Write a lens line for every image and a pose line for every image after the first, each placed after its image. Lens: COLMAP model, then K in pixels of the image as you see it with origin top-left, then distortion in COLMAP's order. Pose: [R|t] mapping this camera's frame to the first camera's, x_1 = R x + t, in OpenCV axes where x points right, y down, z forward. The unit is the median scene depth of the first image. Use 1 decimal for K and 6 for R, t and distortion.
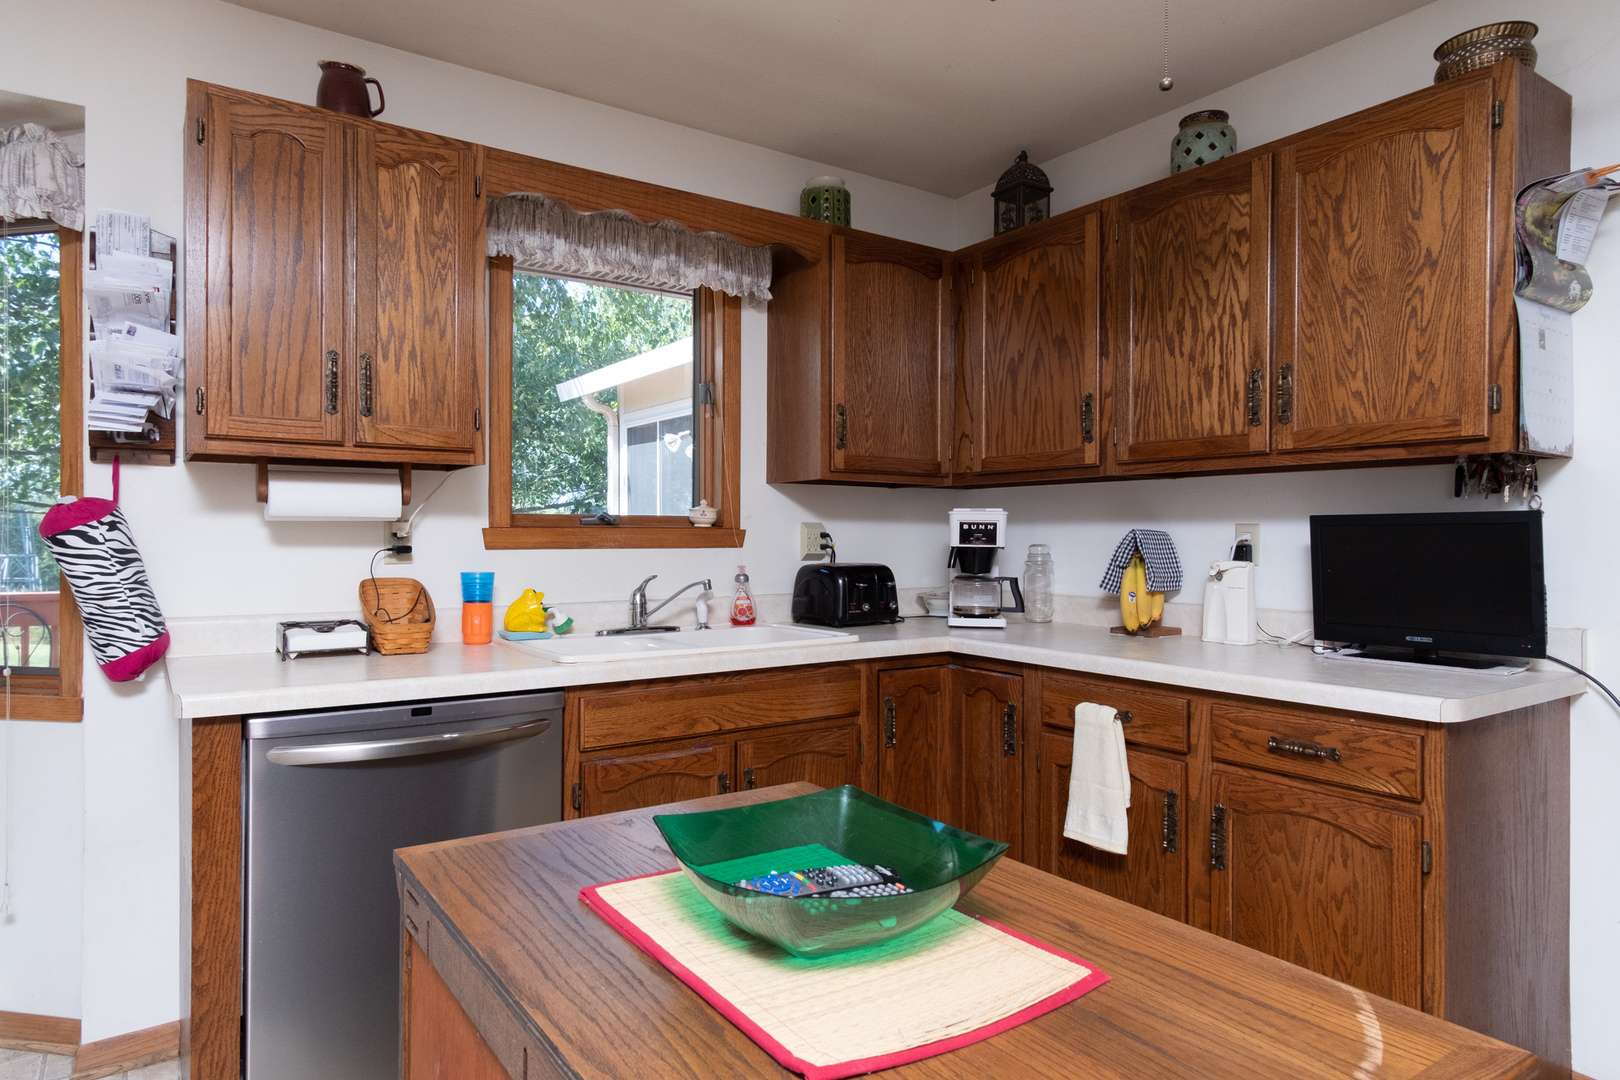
lens RADIAL K [[966.7, 0, 810.0], [0, 966.7, 540.0], [0, 0, 1]] dist [0.004262, 0.001629]
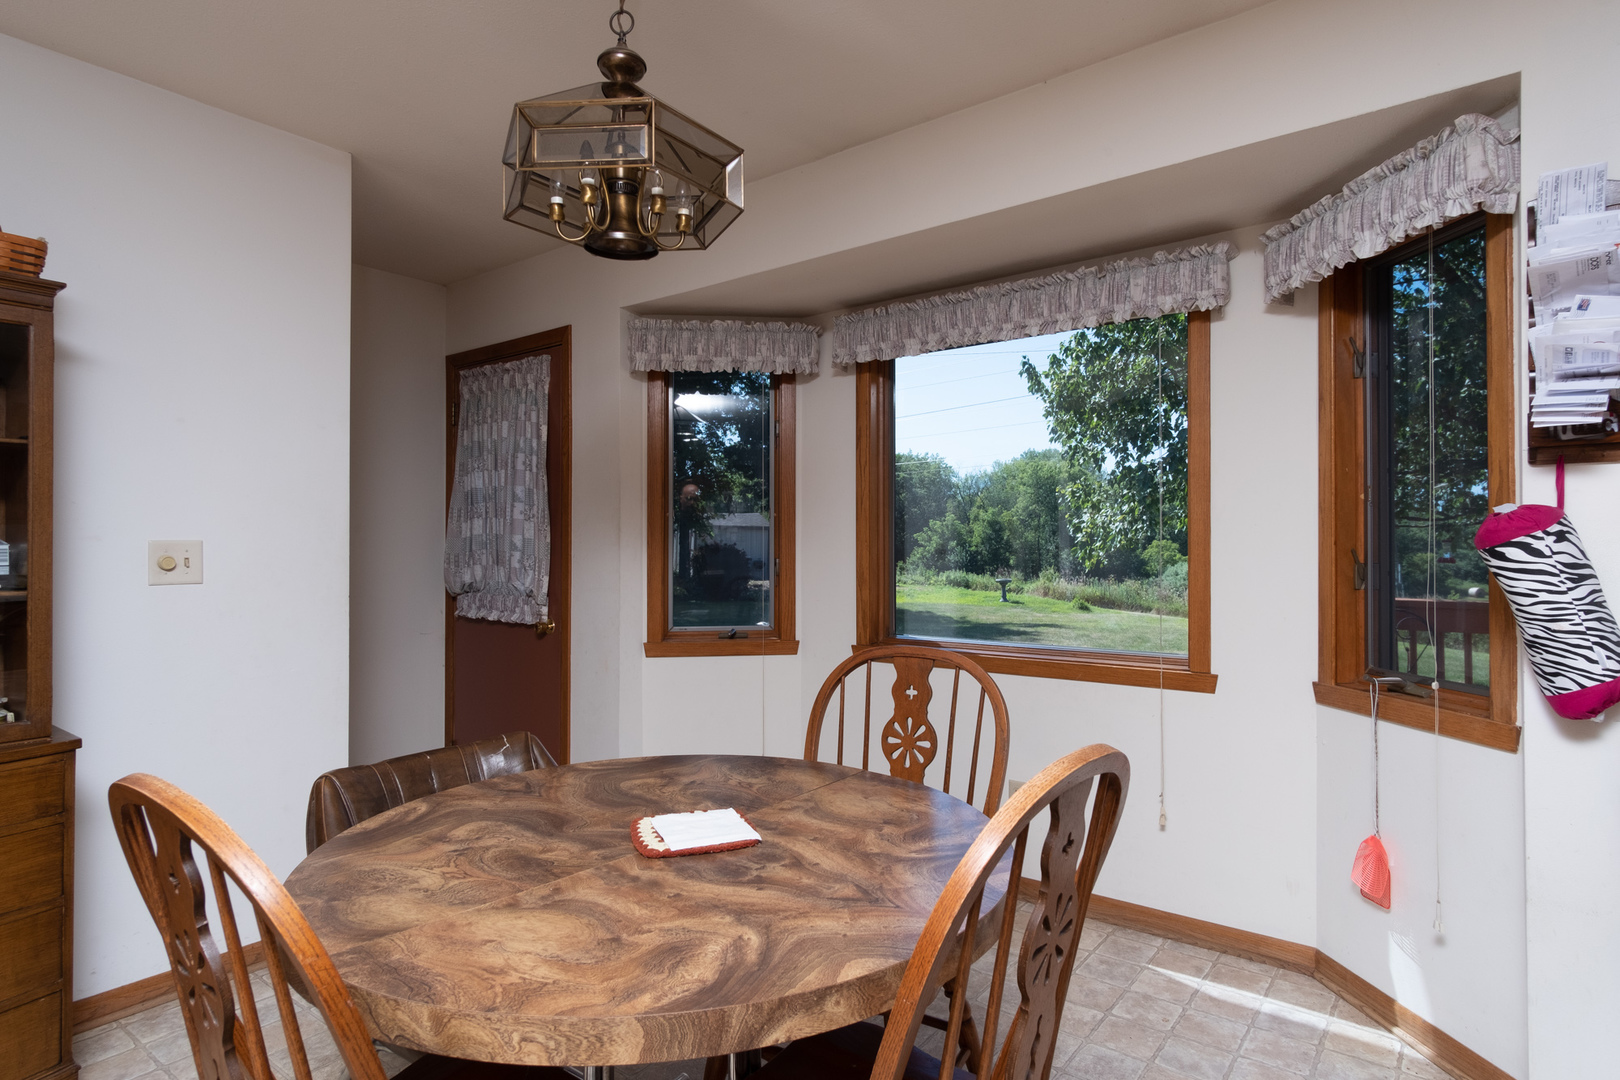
lens RADIAL K [[868.4, 0, 809.1], [0, 868.4, 530.8], [0, 0, 1]] dist [0.002328, 0.000926]
pose [[0.308549, -0.018423, -0.951030, -0.190013], [-0.002051, 0.999797, -0.020033, -0.002593], [0.951206, 0.008132, 0.308449, 0.126011]]
